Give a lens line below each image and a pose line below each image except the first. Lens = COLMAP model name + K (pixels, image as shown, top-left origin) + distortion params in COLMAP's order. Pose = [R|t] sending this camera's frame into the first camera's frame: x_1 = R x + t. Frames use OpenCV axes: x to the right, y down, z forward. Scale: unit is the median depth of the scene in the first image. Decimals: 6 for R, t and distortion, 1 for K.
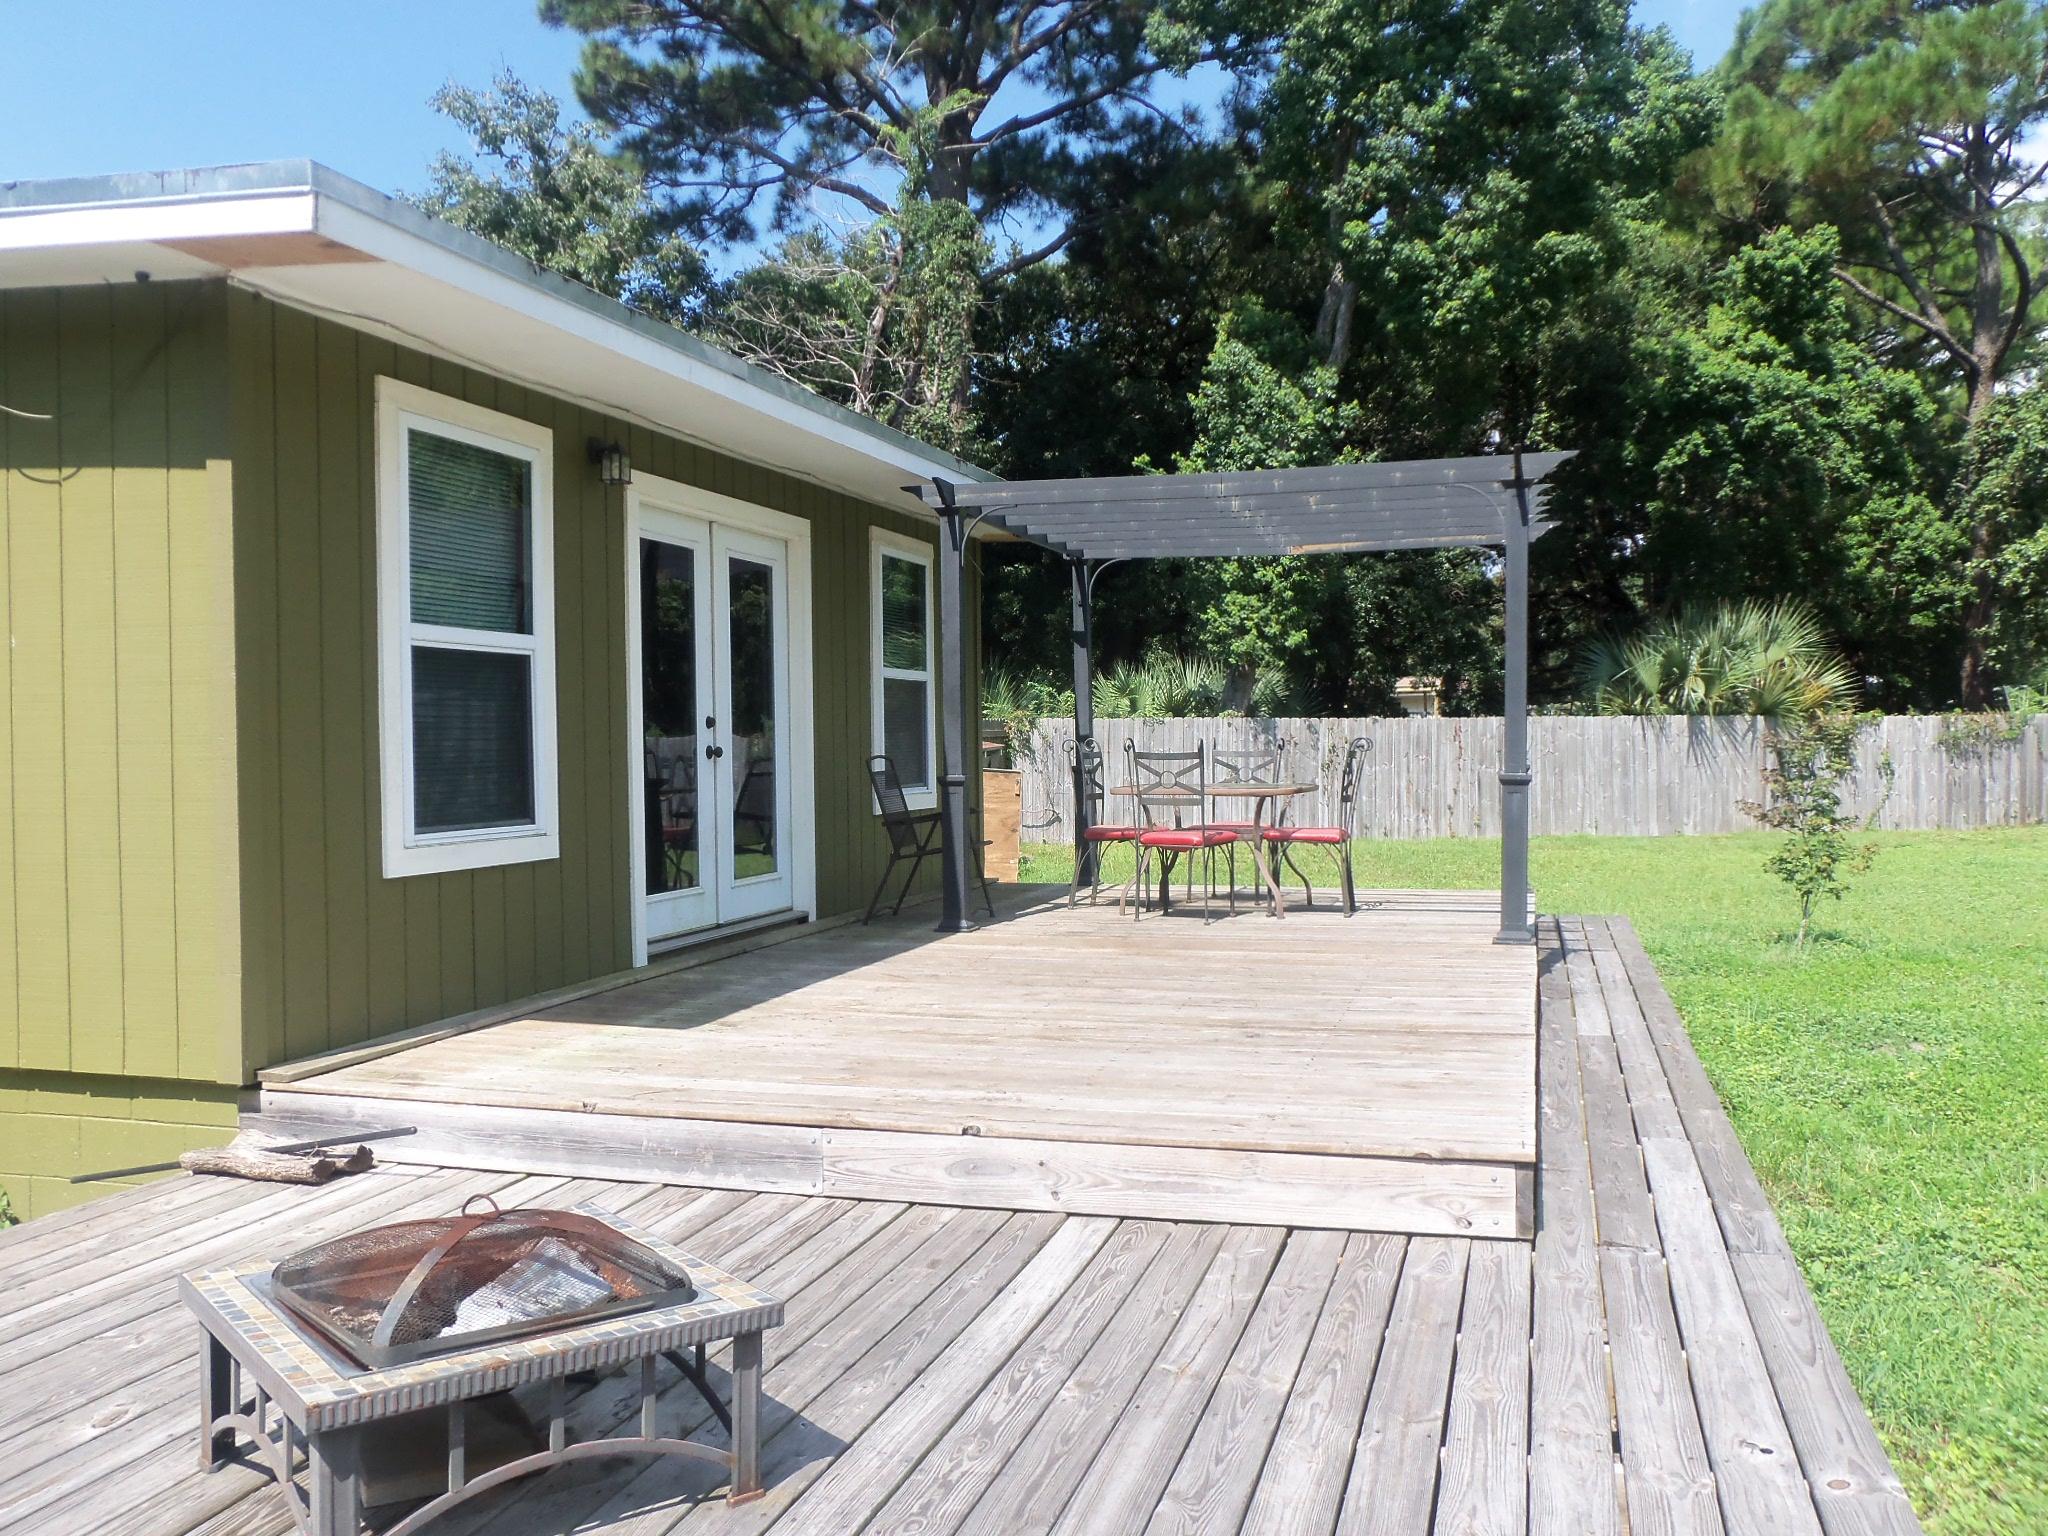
lens RADIAL K [[1739.4, 0, 1024.1], [0, 1739.4, 786.1], [0, 0, 1]] dist [-0.018254, 0.004640]
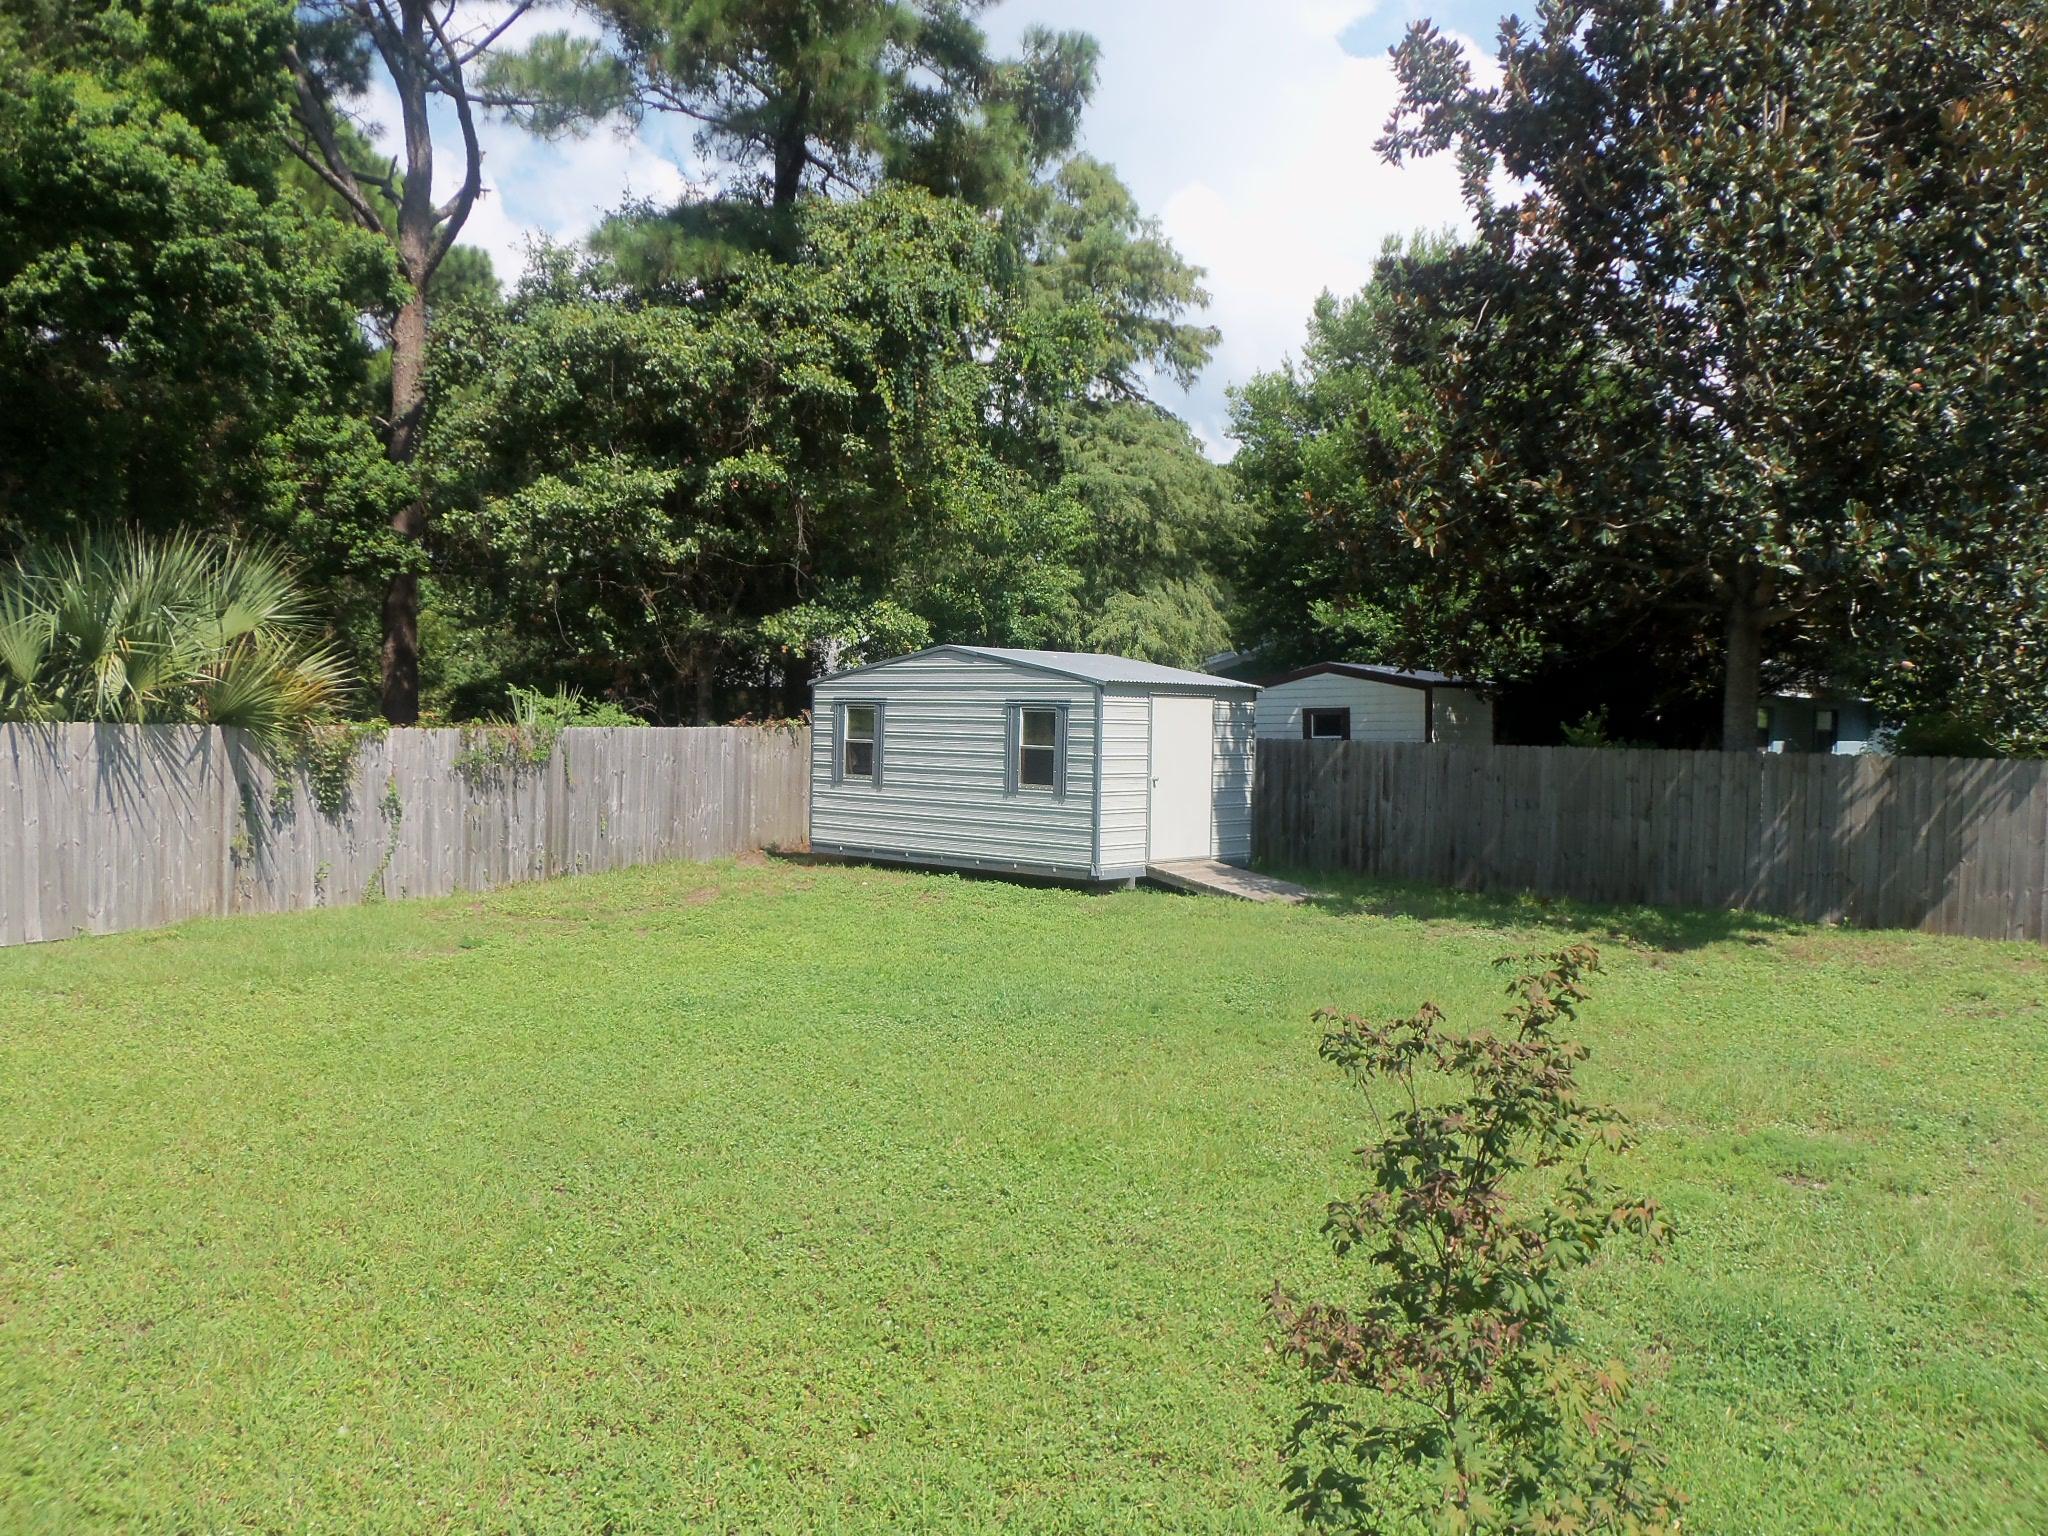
lens RADIAL K [[1739.4, 0, 1024.1], [0, 1739.4, 786.1], [0, 0, 1]] dist [-0.018254, 0.004640]
pose [[0.584057, -0.008251, 0.811671, 0.091090], [-0.007223, 0.999856, 0.015361, -0.027745], [-0.811681, -0.014834, 0.583913, 0.381135]]
